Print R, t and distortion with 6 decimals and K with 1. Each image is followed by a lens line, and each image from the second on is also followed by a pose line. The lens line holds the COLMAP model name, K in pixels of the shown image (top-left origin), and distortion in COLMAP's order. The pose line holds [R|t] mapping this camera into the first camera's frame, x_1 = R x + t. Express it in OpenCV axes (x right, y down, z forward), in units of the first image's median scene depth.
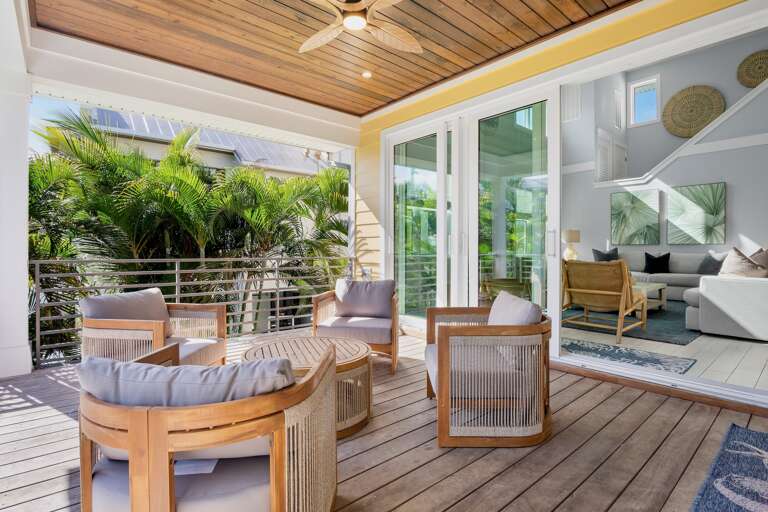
lens RADIAL K [[383.5, 0, 382.0], [0, 383.5, 252.0], [0, 0, 1]] dist [-0.019108, 0.000200]
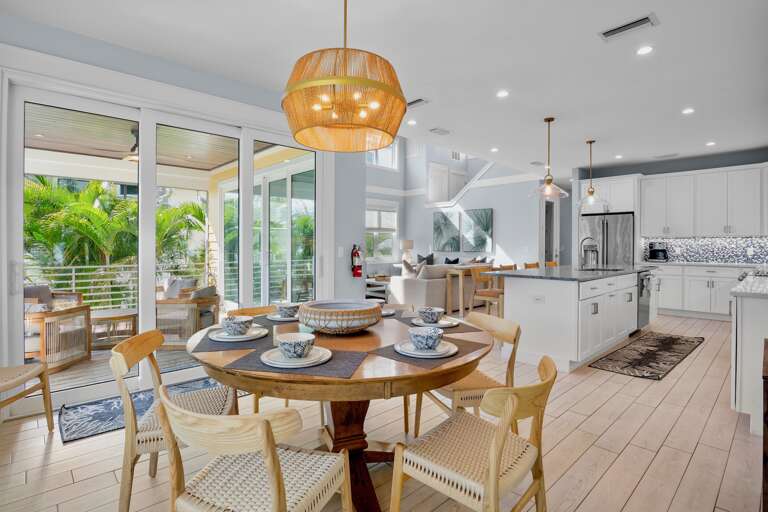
lens RADIAL K [[383.5, 0, 379.1], [0, 383.5, 250.1], [0, 0, 1]] dist [-0.019108, 0.000200]
pose [[0.999206, 0.001898, 0.039786, 0.391752], [-0.002298, 0.999947, 0.010001, -0.039109], [-0.039765, -0.010084, 0.999158, -0.381955]]
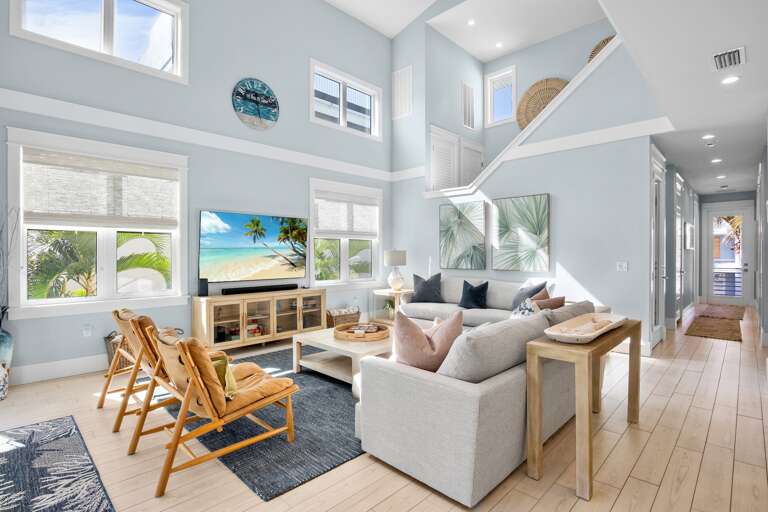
lens RADIAL K [[383.5, 0, 382.4], [0, 383.5, 257.4], [0, 0, 1]] dist [-0.019108, 0.000200]
pose [[0.995814, -0.005813, 0.091218, 0.445636], [0.005389, 0.999973, 0.004899, -0.052168], [-0.091244, -0.004387, 0.995819, 0.211560]]
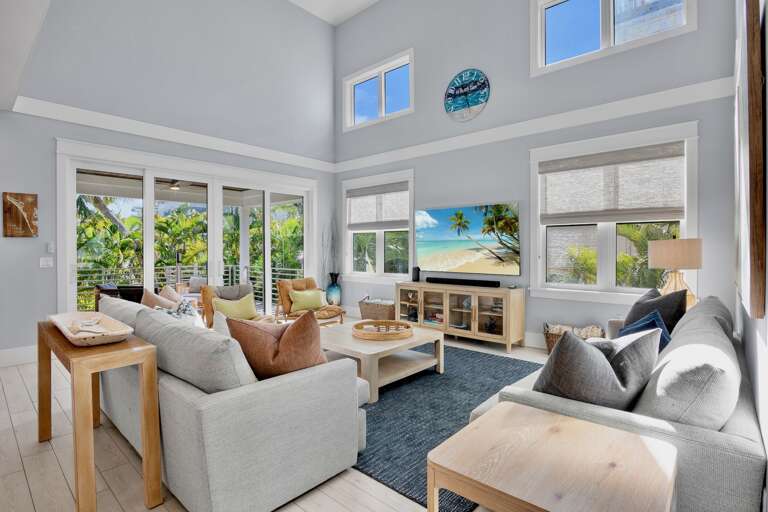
lens RADIAL K [[383.5, 0, 386.6], [0, 383.5, 255.9], [0, 0, 1]] dist [-0.019108, 0.000200]
pose [[0.127826, 0.023397, -0.991521, 0.979647], [-0.005476, 0.999723, 0.022885, -0.055069], [0.991781, 0.002504, 0.127919, 0.722300]]
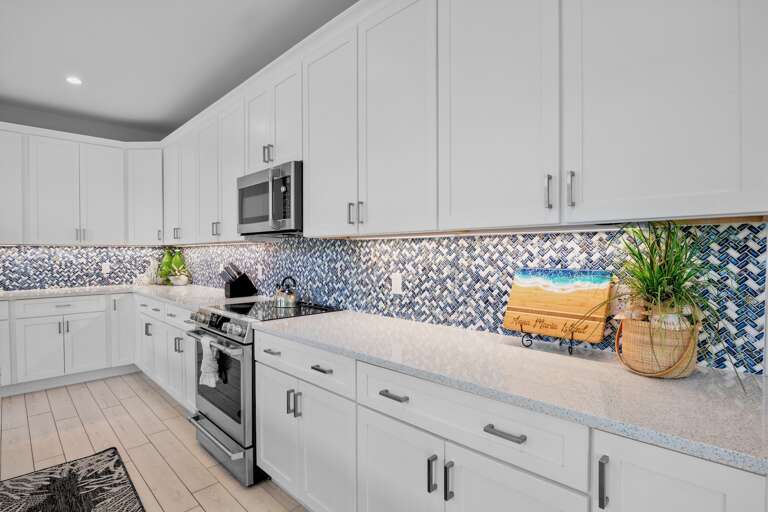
lens RADIAL K [[383.5, 0, 382.0], [0, 383.5, 261.1], [0, 0, 1]] dist [-0.019108, 0.000200]
pose [[-0.075685, -0.021516, 0.996900, 0.634088], [0.005593, 0.999742, 0.022002, -0.050636], [-0.997116, 0.007241, -0.075545, 0.036735]]
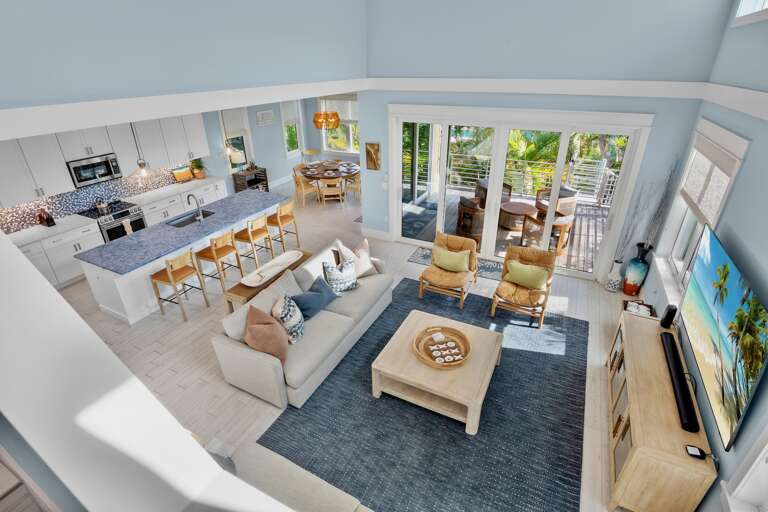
lens RADIAL K [[383.5, 0, 377.6], [0, 383.5, 254.6], [0, 0, 1]] dist [-0.019108, 0.000200]
pose [[-0.928290, 0.179635, -0.325590, 0.703013], [0.013232, 0.890981, 0.453849, -0.301124], [0.371621, 0.416995, -0.829465, 1.119775]]
